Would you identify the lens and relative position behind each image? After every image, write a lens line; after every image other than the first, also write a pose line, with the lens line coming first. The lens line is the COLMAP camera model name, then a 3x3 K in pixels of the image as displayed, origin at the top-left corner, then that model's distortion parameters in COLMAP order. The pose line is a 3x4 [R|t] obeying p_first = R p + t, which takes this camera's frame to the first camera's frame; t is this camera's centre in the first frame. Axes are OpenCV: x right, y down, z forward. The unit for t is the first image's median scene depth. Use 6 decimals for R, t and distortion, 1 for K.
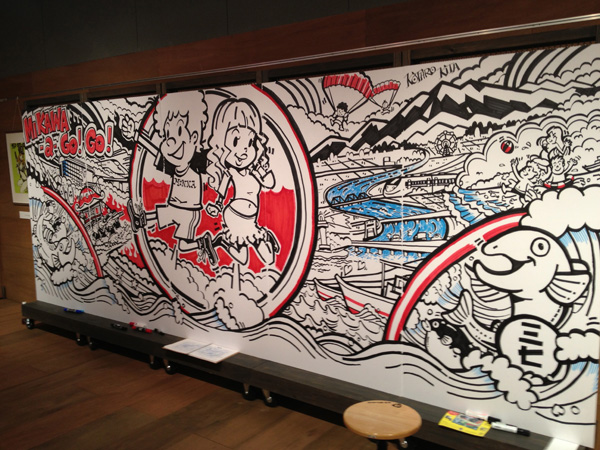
lens RADIAL K [[567.4, 0, 300.0], [0, 567.4, 225.0], [0, 0, 1]] dist [0.143795, -0.321834]
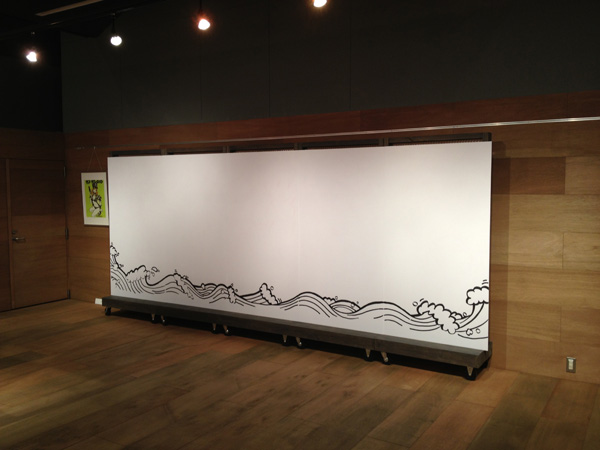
lens RADIAL K [[567.4, 0, 300.0], [0, 567.4, 225.0], [0, 0, 1]] dist [0.143795, -0.321834]
pose [[0.995788, 0.009206, 0.091226, -0.241342], [-0.003910, 0.998305, -0.058063, 0.074624], [-0.091606, 0.057462, 0.994136, -0.728185]]
